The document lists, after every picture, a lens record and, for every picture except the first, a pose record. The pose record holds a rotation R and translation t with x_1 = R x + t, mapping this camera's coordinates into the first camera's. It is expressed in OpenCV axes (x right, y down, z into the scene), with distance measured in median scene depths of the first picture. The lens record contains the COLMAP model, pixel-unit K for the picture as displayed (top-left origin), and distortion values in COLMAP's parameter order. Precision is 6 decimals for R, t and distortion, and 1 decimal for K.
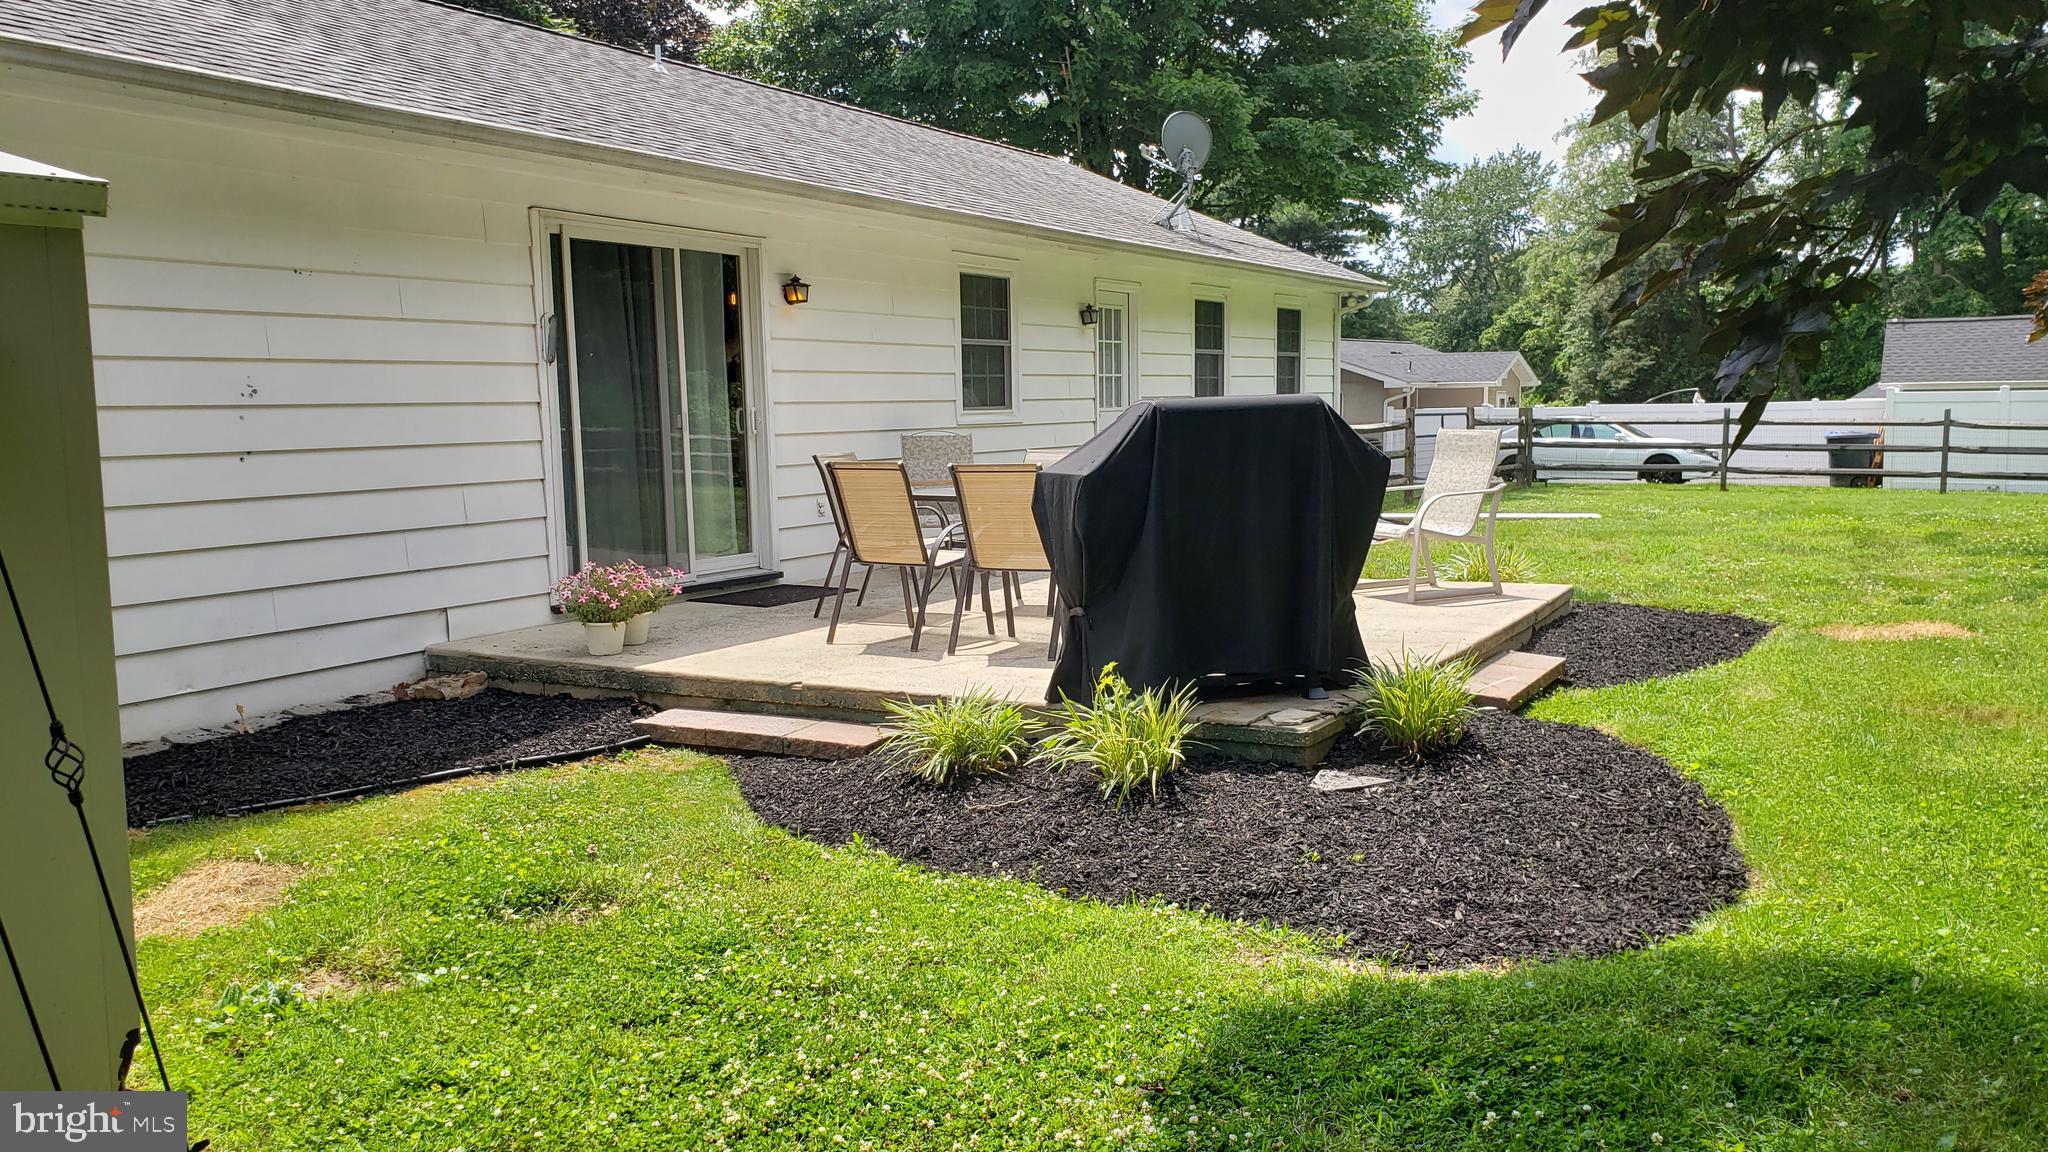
lens RADIAL K [[1604.1, 0, 1024.0], [0, 1604.1, 576.0], [0, 0, 1]] dist [0.001897, 0.003704]
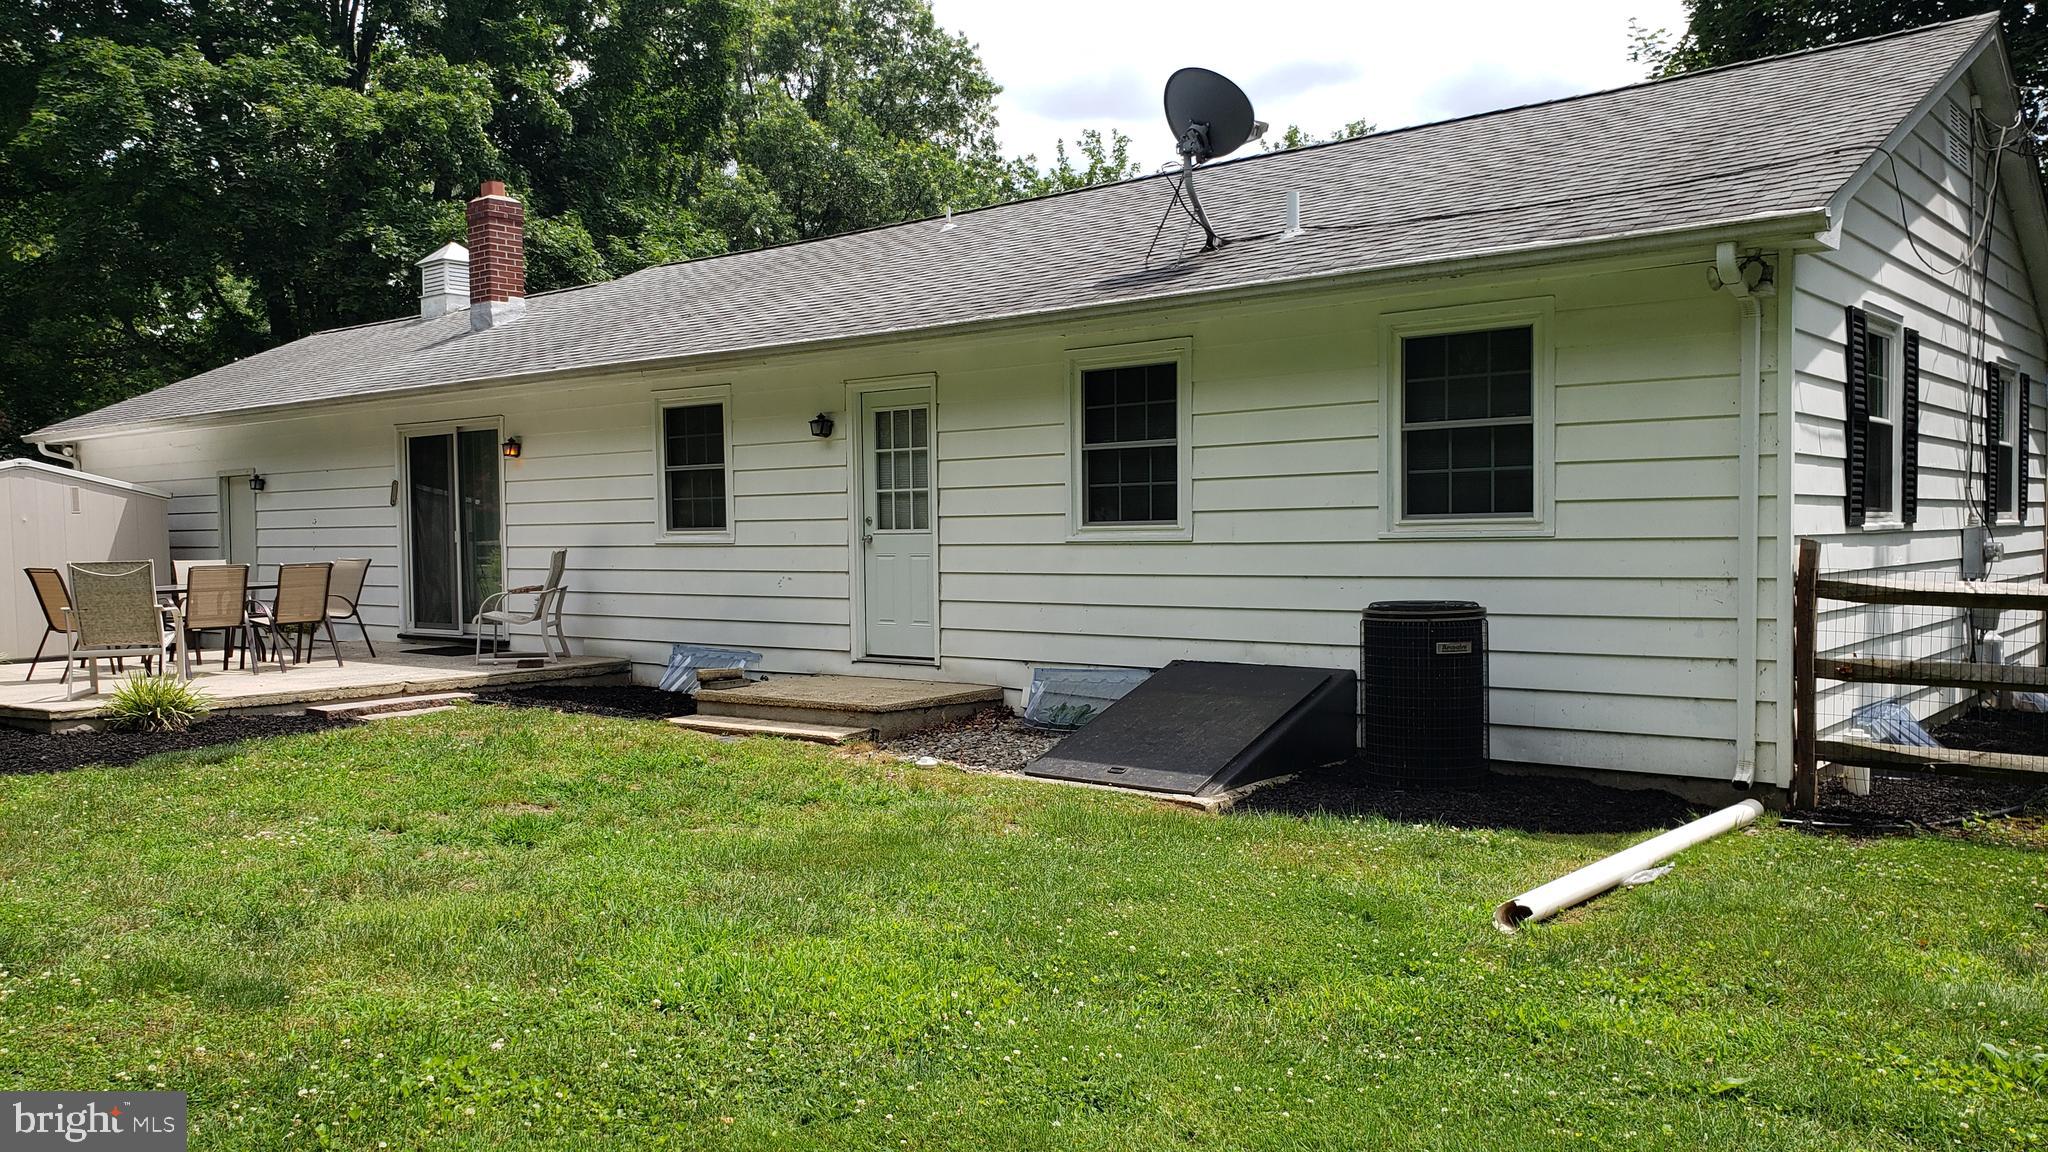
lens RADIAL K [[1604.1, 0, 1024.0], [0, 1604.1, 576.0], [0, 0, 1]] dist [0.001897, 0.003704]
pose [[-0.153865, 0.045801, -0.987030, 1.017091], [-0.093090, 0.993810, 0.060627, -0.161681], [0.983697, 0.101211, -0.148649, 1.402632]]
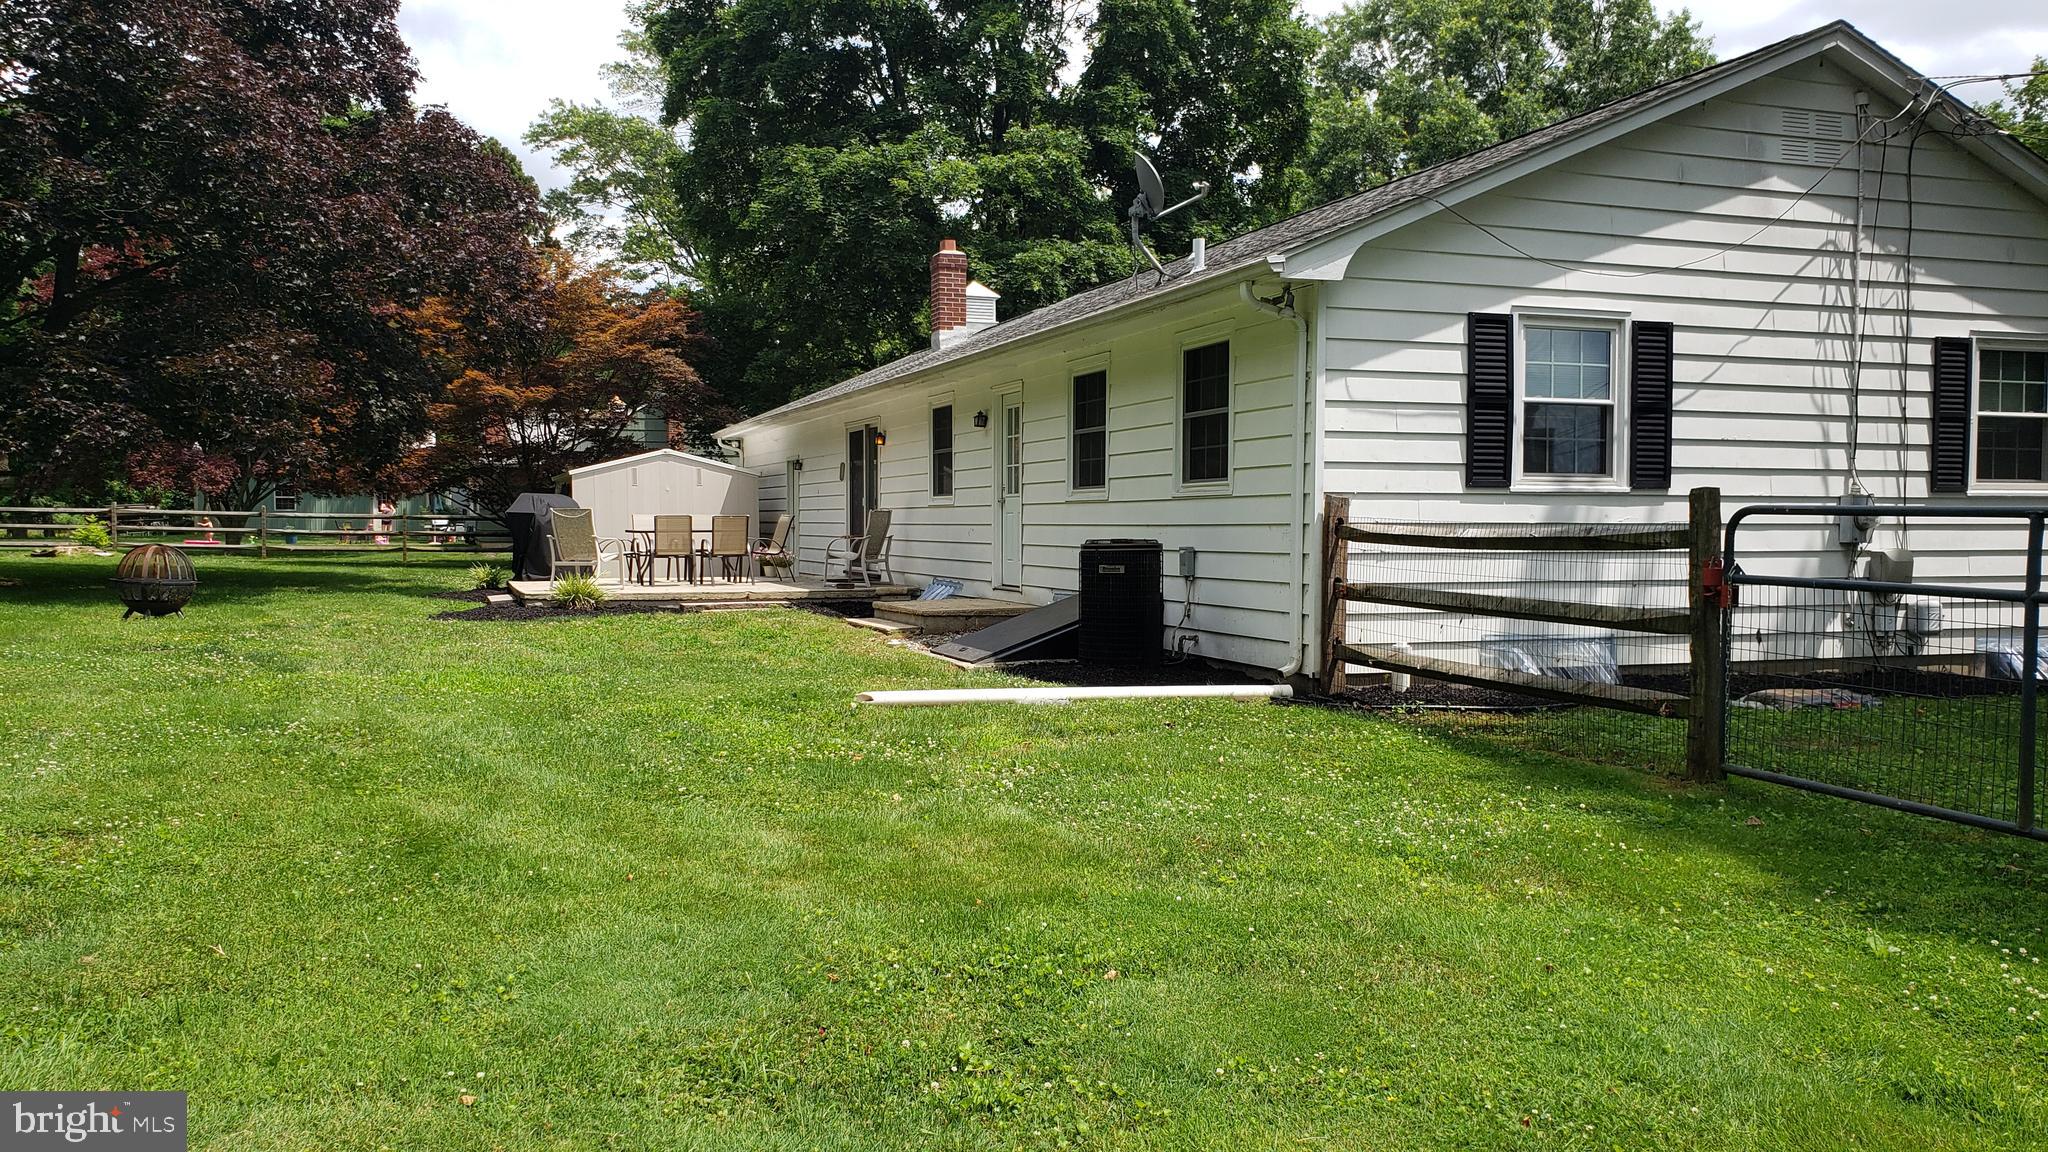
lens RADIAL K [[1604.1, 0, 1024.0], [0, 1604.1, 576.0], [0, 0, 1]] dist [0.001897, 0.003704]
pose [[-0.630309, 0.041592, -0.775229, 1.112935], [-0.075250, 0.990589, 0.114330, -0.210185], [0.772689, 0.130399, -0.621247, 2.034919]]
